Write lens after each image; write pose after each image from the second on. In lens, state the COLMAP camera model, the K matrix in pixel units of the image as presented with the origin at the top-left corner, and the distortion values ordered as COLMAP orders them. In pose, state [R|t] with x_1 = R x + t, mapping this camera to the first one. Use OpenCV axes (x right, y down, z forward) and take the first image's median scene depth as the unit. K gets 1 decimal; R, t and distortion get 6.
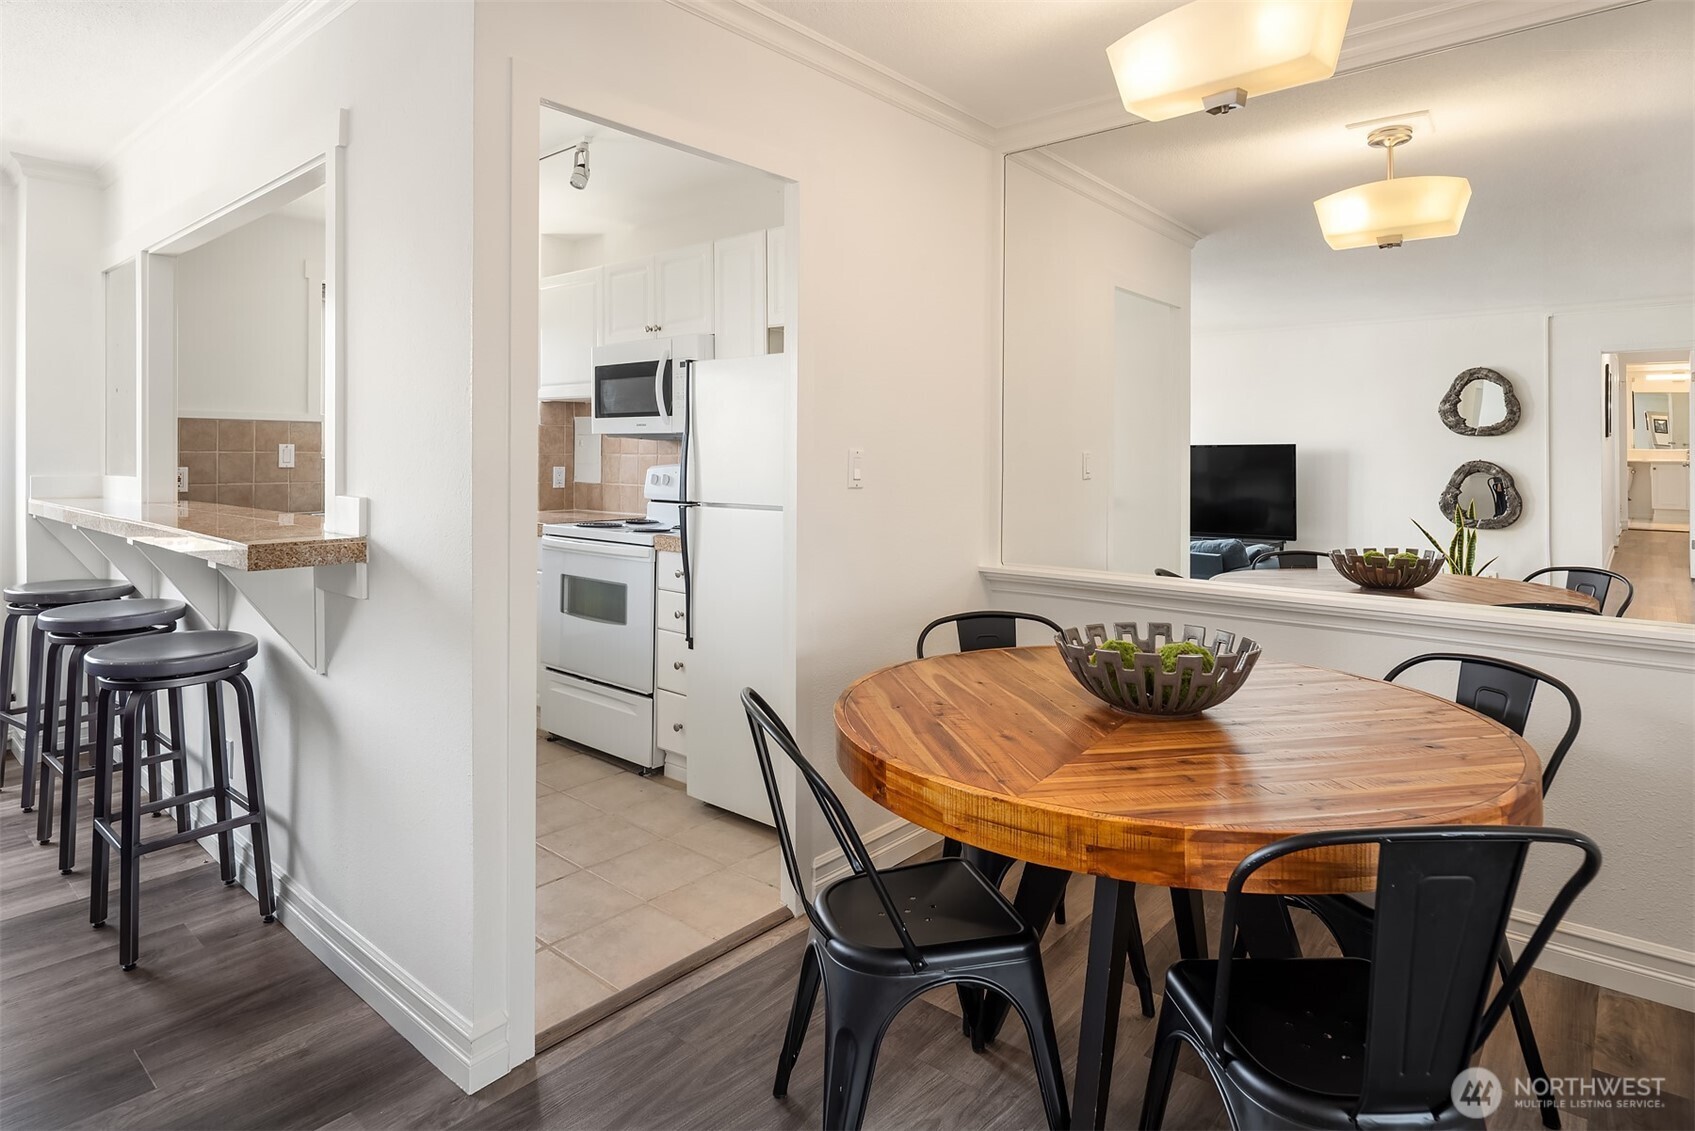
lens RADIAL K [[935.3, 0, 844.7], [0, 935.3, 457.4], [0, 0, 1]] dist [0.000625, -0.007020]
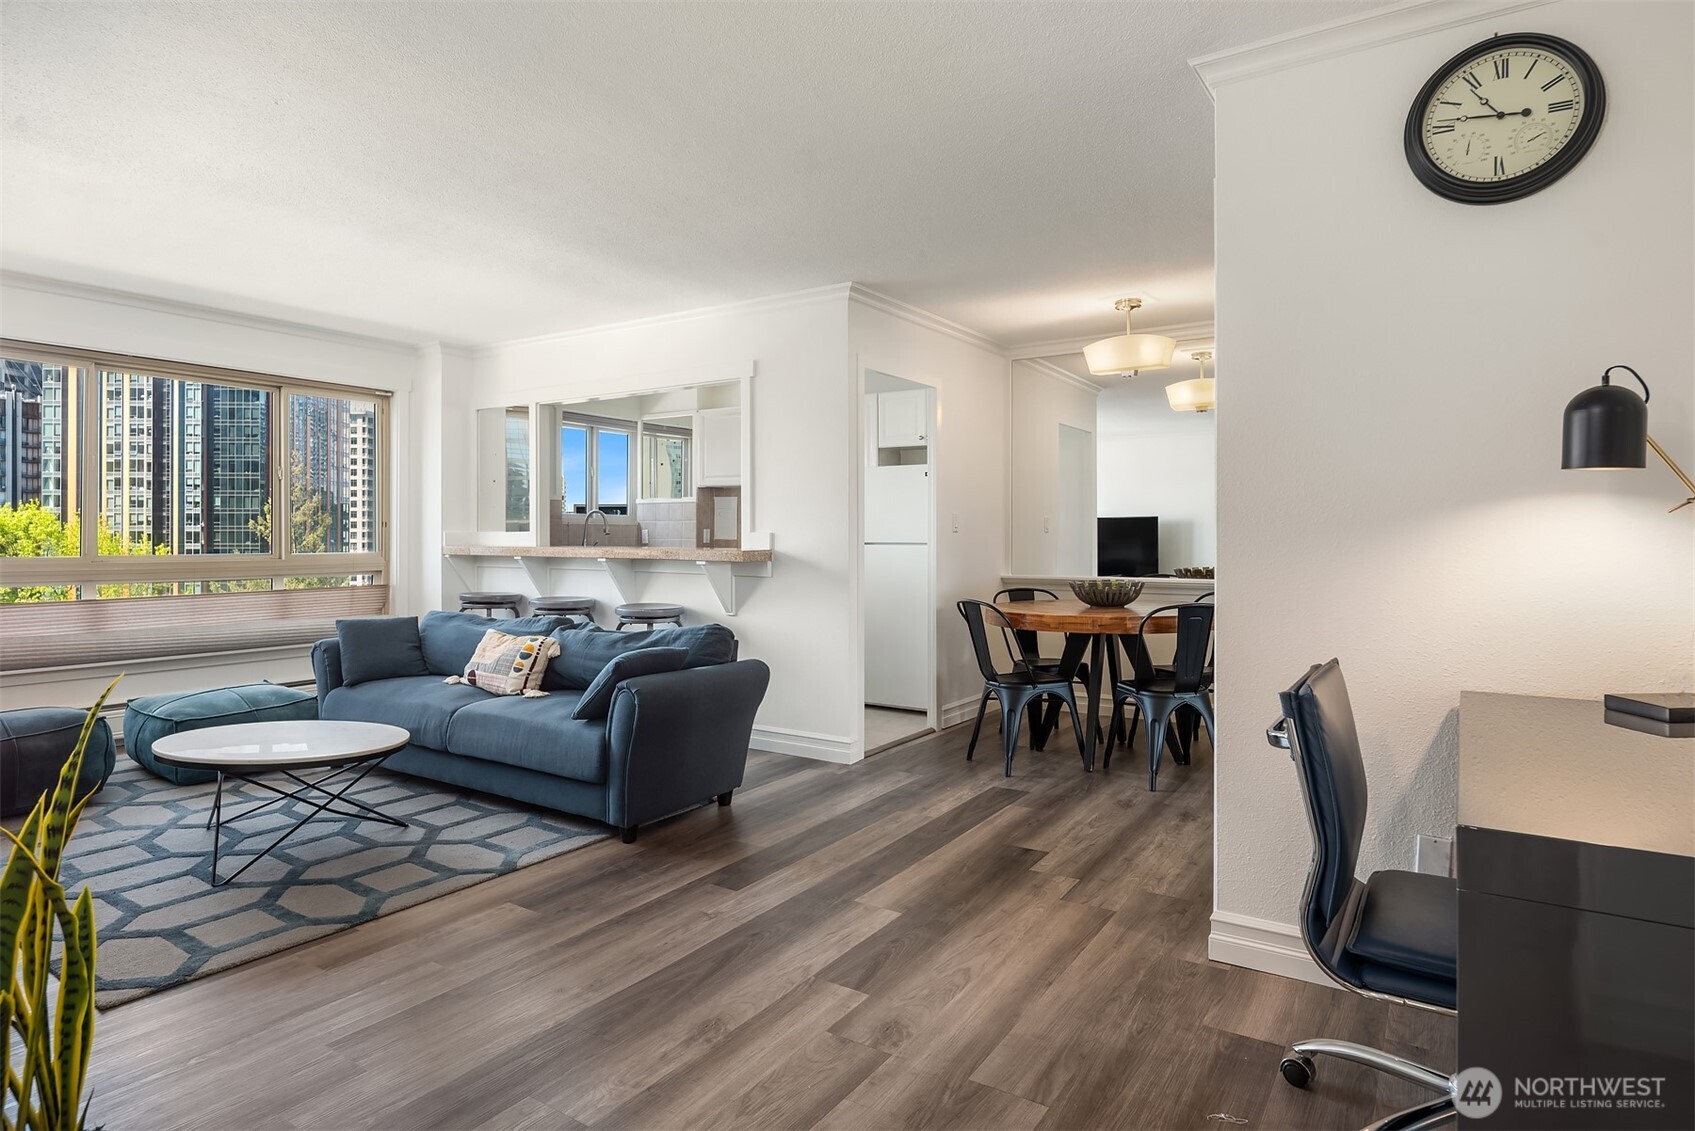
lens RADIAL K [[935.3, 0, 839.2], [0, 935.3, 530.3], [0, 0, 1]] dist [0.000625, -0.007020]
pose [[0.992842, -0.003400, 0.119385, -0.420331], [0.004250, 0.999967, -0.006869, 0.036316], [-0.119358, 0.007327, 0.992824, -0.878634]]
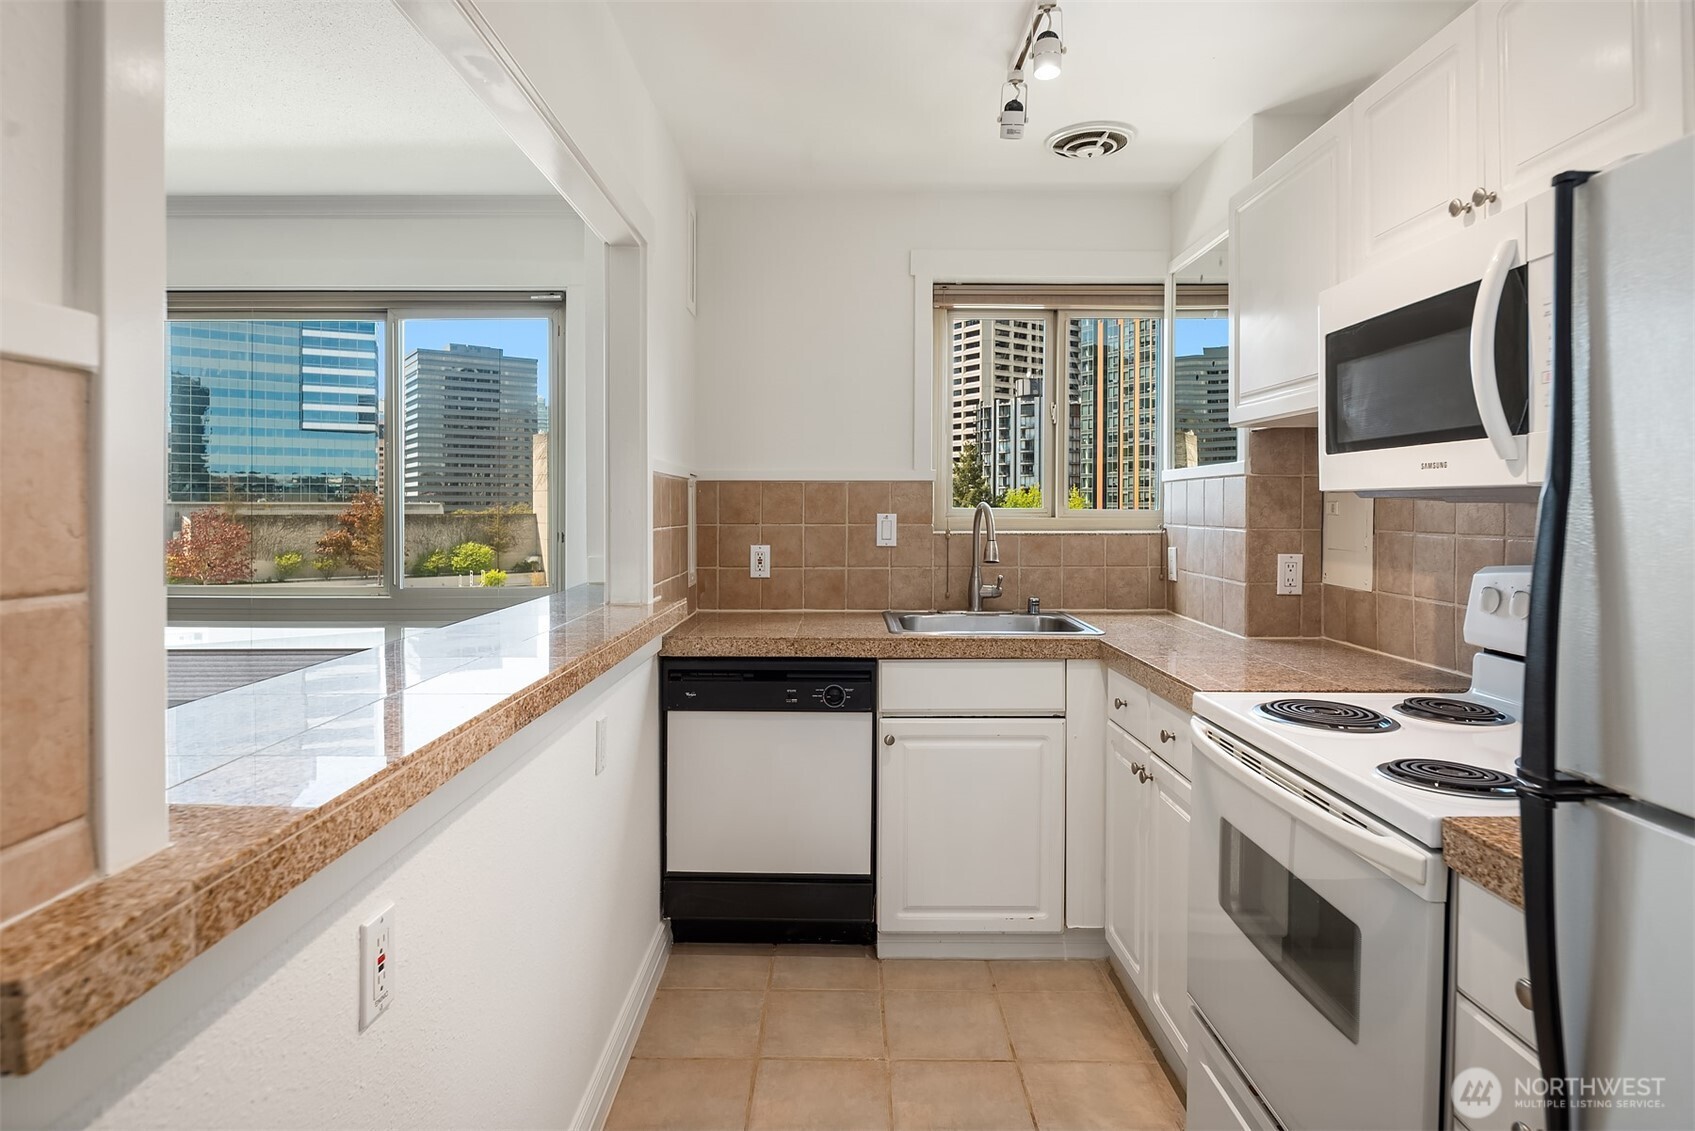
lens RADIAL K [[935.3, 0, 834.2], [0, 935.3, 529.4], [0, 0, 1]] dist [0.000625, -0.007020]
pose [[0.646159, 0.011756, -0.763112, -0.110436], [0.001560, 0.999859, 0.016724, -0.020289], [0.763201, -0.011997, 0.646050, 0.724561]]
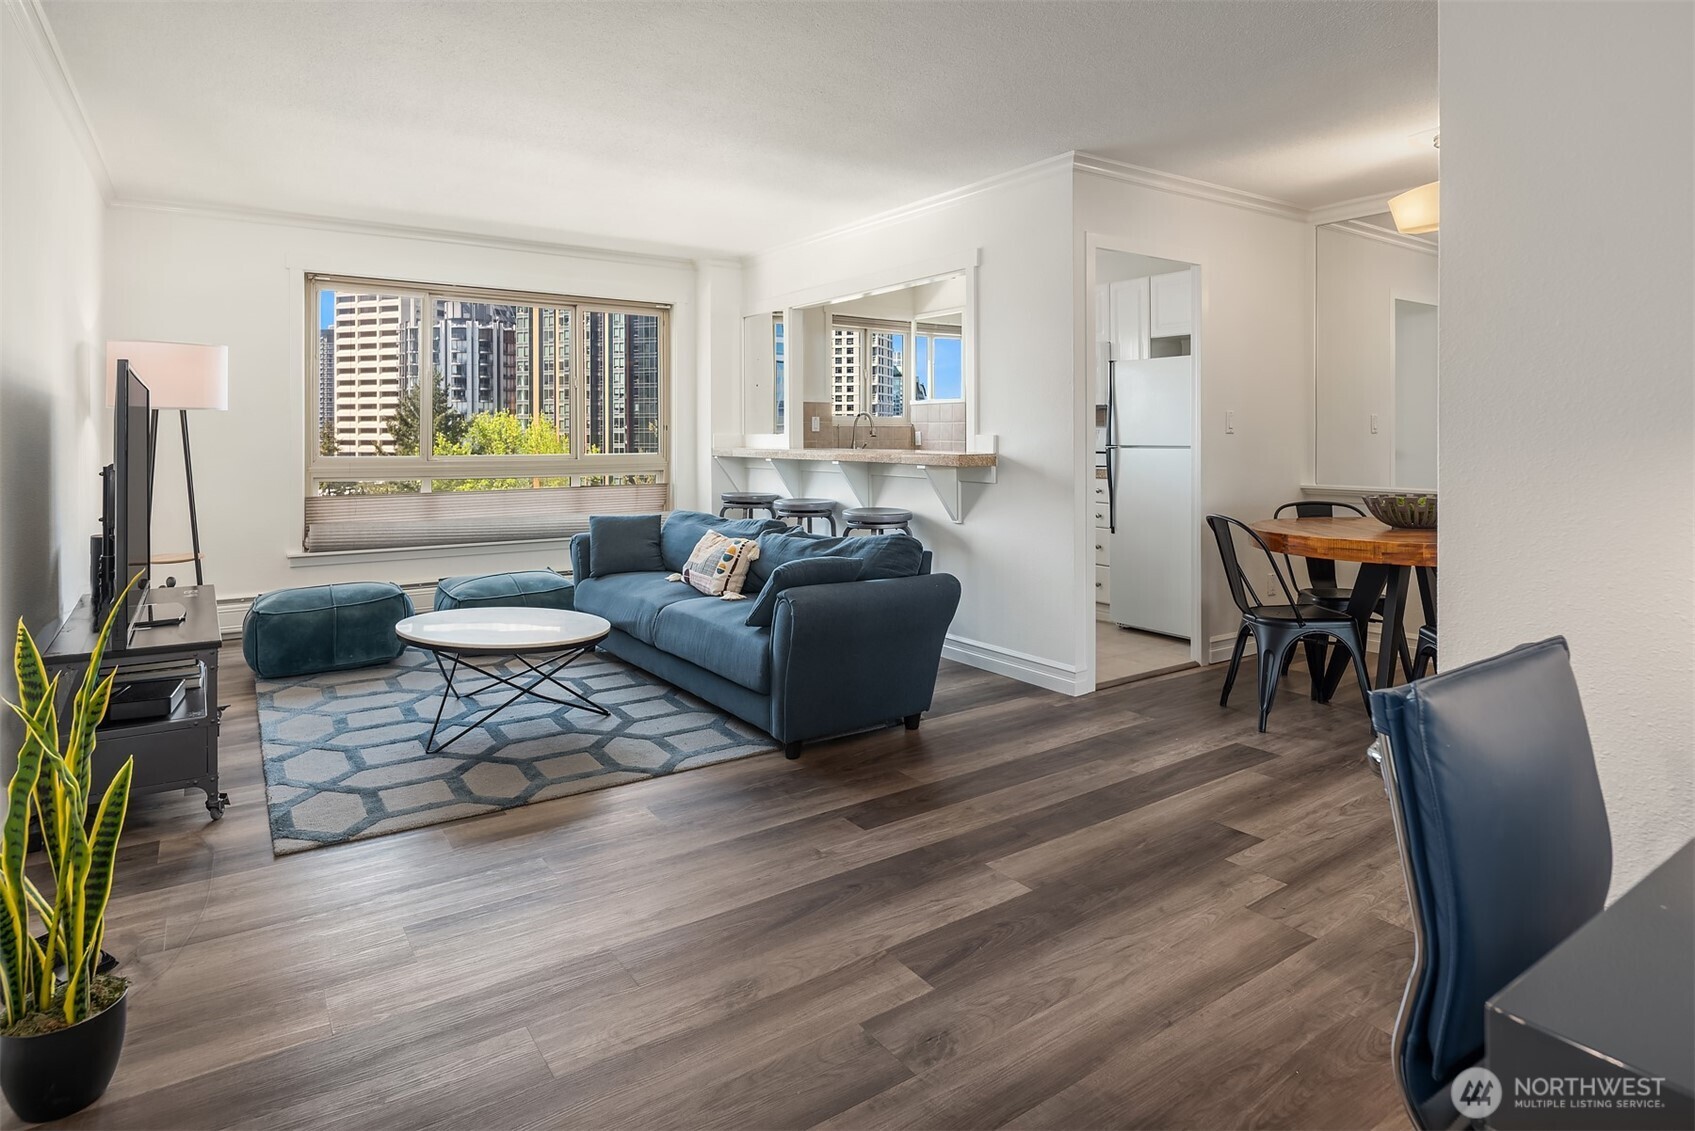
lens RADIAL K [[935.3, 0, 832.9], [0, 935.3, 433.2], [0, 0, 1]] dist [0.000625, -0.007020]
pose [[0.964723, -0.006794, -0.263179, -0.210753], [0.005332, 0.999966, -0.006267, 0.034311], [0.263213, 0.004643, 0.964727, -0.762602]]
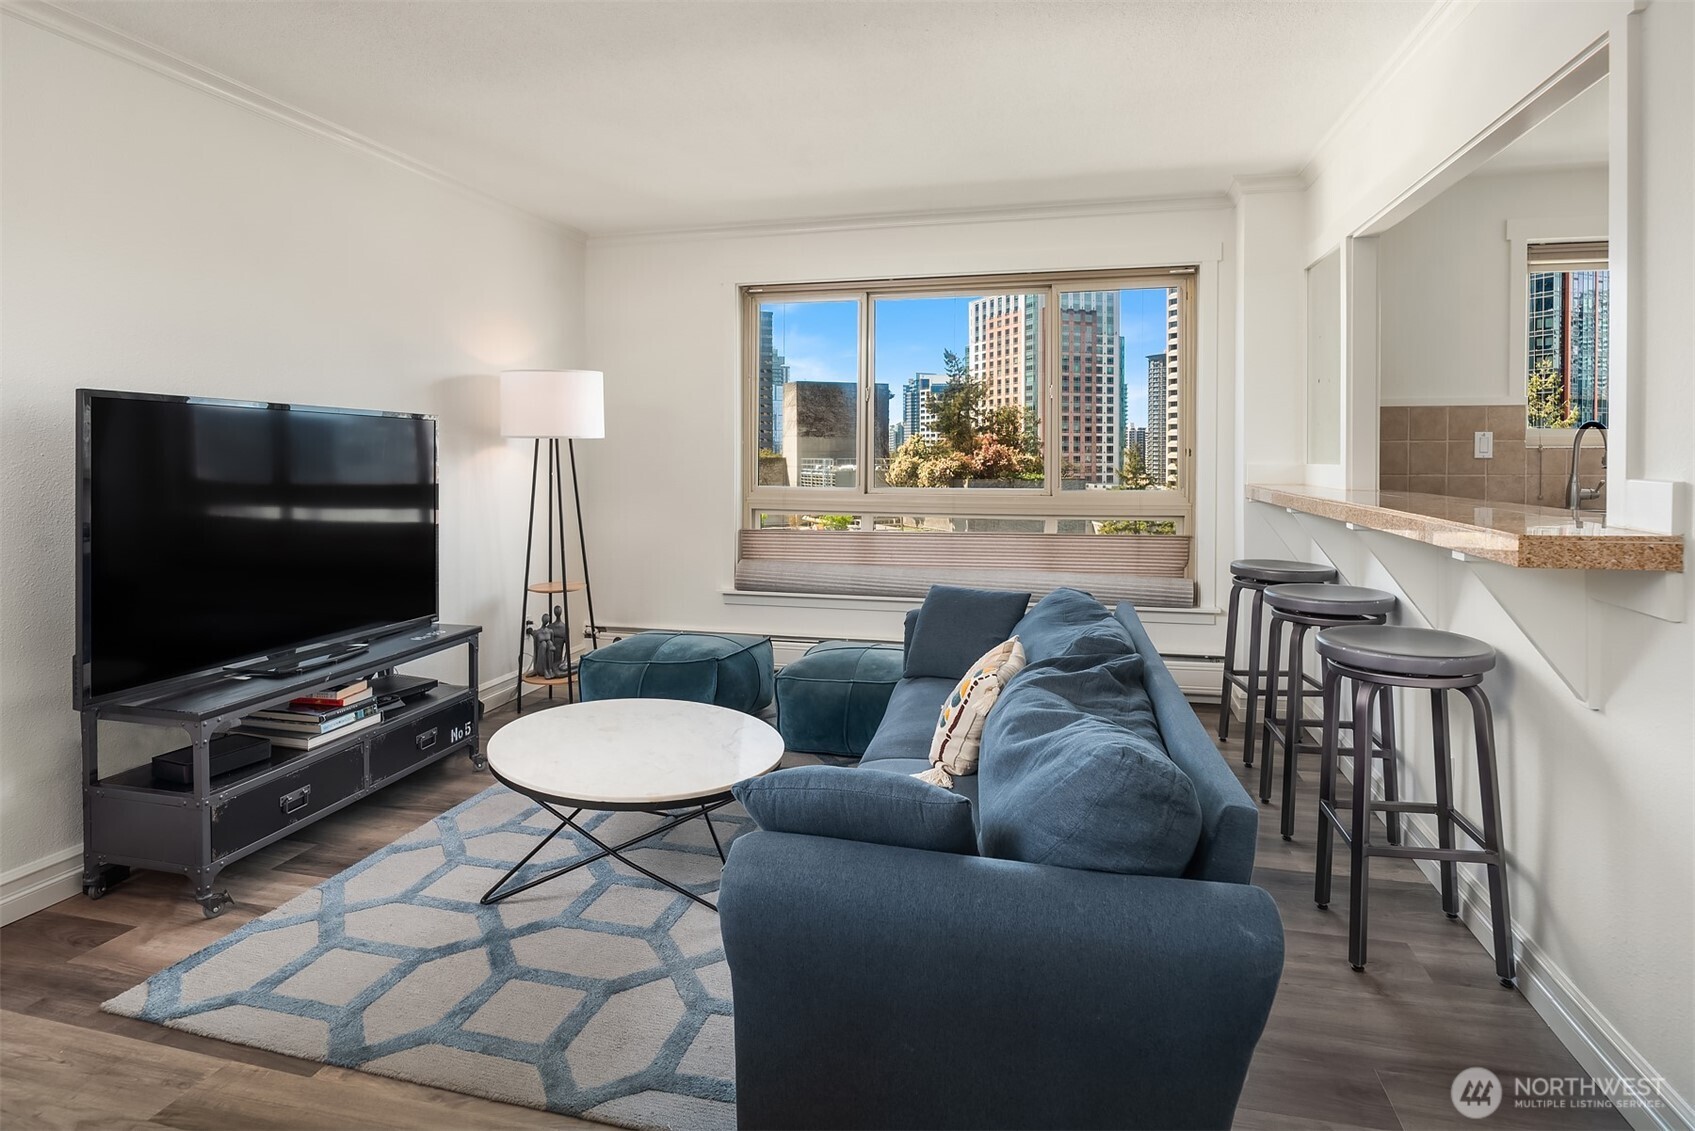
lens RADIAL K [[935.3, 0, 821.6], [0, 935.3, 470.5], [0, 0, 1]] dist [0.000625, -0.007020]
pose [[0.440297, 0.009954, -0.897797, -0.108246], [0.000545, 0.999935, 0.011354, 0.017201], [0.897852, -0.005489, 0.440263, 0.059937]]
